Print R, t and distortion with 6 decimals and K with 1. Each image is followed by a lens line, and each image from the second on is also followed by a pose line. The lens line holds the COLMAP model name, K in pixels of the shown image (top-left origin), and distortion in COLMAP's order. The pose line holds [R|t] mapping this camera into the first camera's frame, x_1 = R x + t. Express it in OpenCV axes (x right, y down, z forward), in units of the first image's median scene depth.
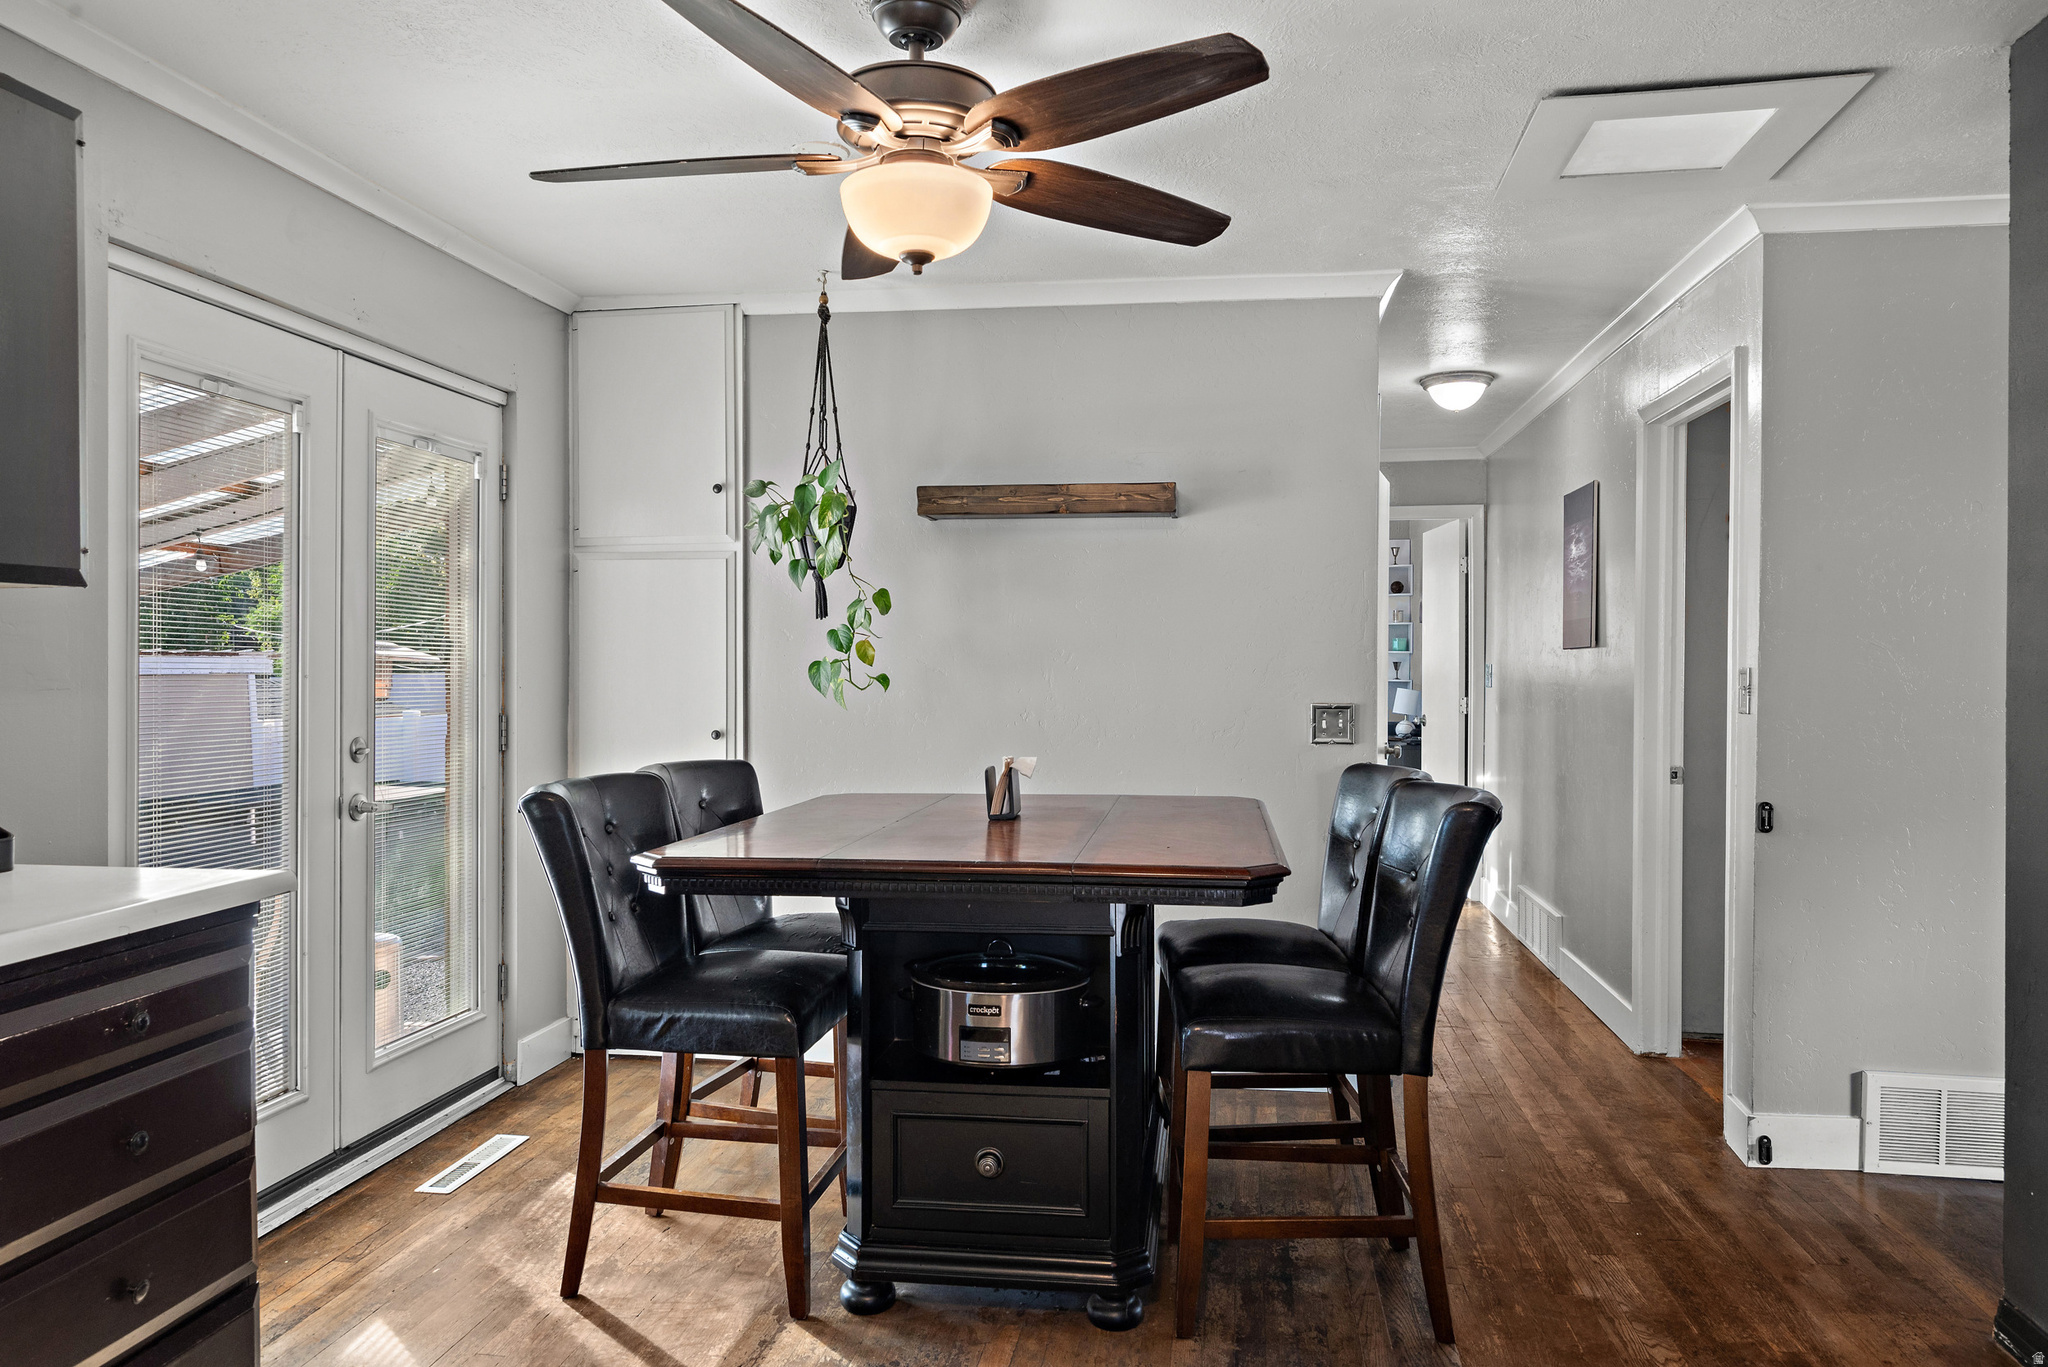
lens RADIAL K [[1396.1, 0, 1024.5], [0, 1396.1, 675.9], [0, 0, 1]] dist [-0.000728, 0.001106]
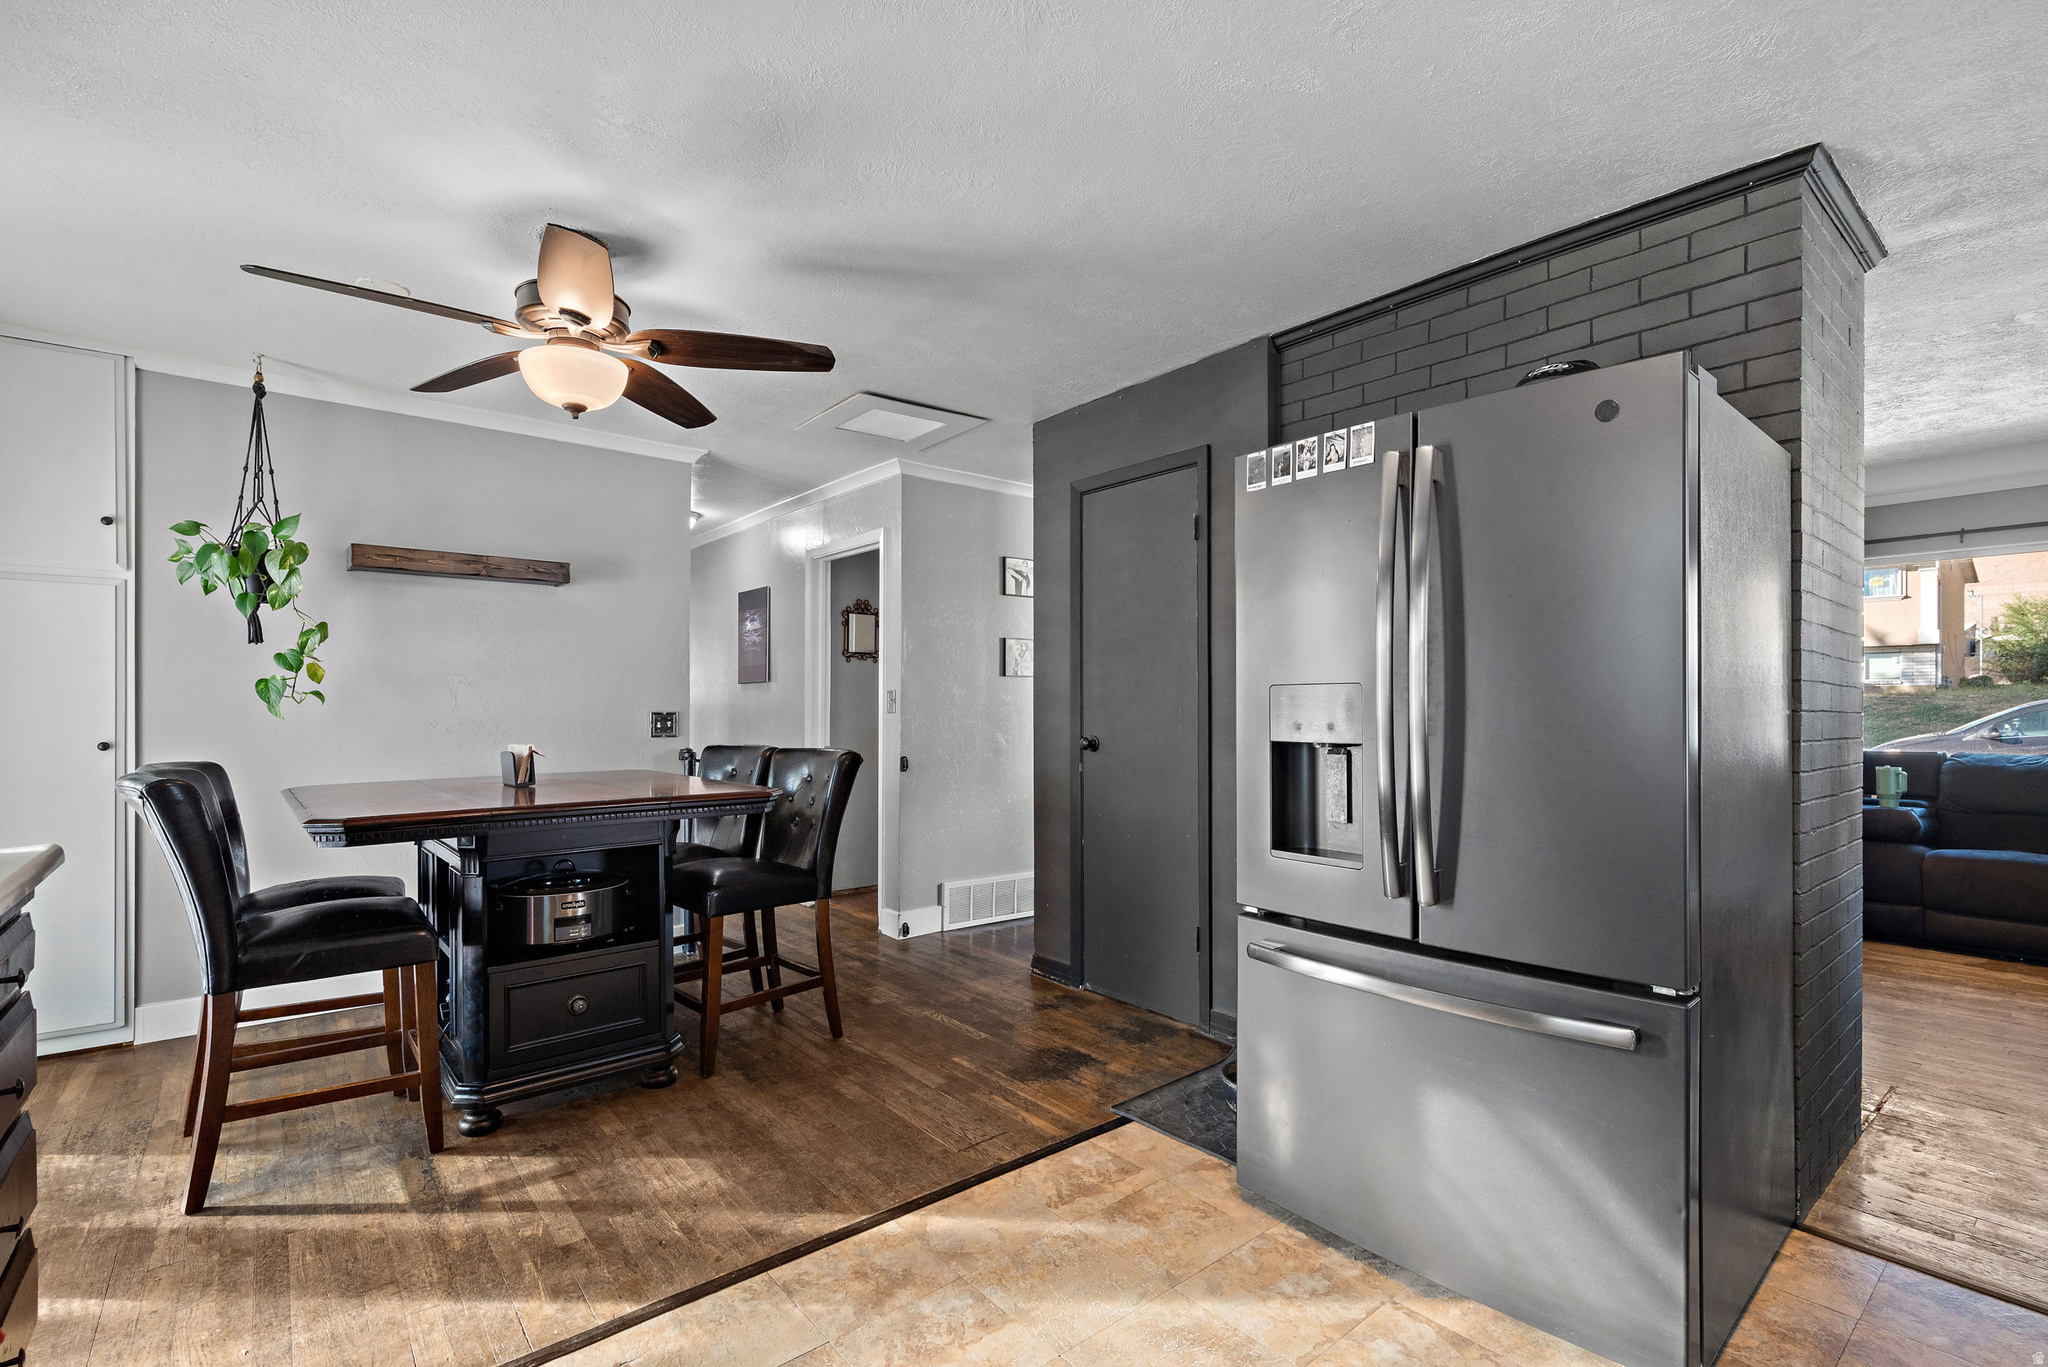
lens RADIAL K [[929.9, 0, 1057.4], [0, 929.9, 700.5], [0, 0, 1]] dist [0.002895, -0.000279]
pose [[0.655934, -0.000019, 0.754818, -0.337690], [0.011172, 0.999891, -0.009683, 0.026161], [-0.754735, 0.014784, 0.655863, -0.045688]]
